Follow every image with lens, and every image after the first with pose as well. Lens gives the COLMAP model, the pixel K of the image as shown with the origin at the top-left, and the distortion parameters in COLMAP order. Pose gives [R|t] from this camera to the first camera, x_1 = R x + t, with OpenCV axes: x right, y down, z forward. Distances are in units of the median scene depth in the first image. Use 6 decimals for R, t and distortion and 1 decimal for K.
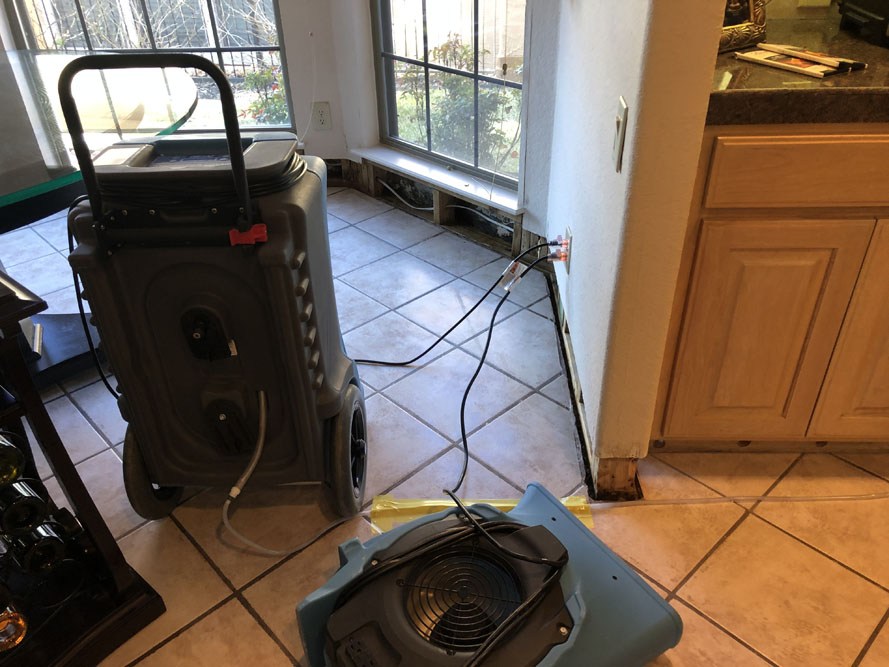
lens RADIAL K [[730.3, 0, 443.1], [0, 730.3, 333.6], [0, 0, 1]] dist [0.038349, -0.055529]
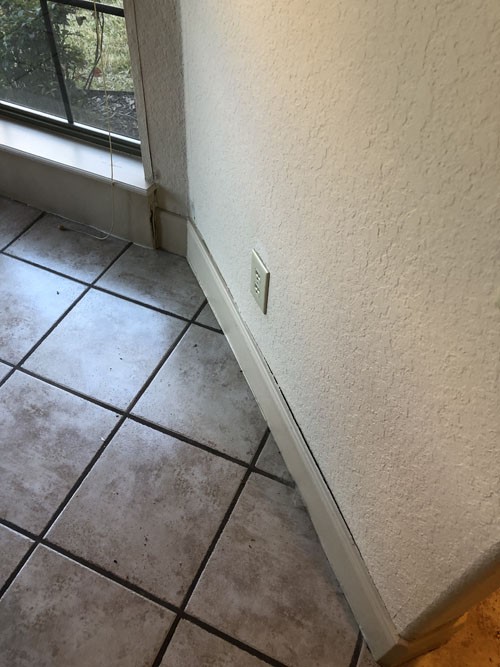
lens RADIAL K [[548.0, 0, 252.8], [0, 548.0, 330.4], [0, 0, 1]] dist [0.038349, -0.055529]
pose [[0.920982, -0.253527, 0.295831, -0.005542], [0.160341, 0.938671, 0.305265, -0.210365], [-0.355081, -0.233709, 0.905151, 0.451879]]
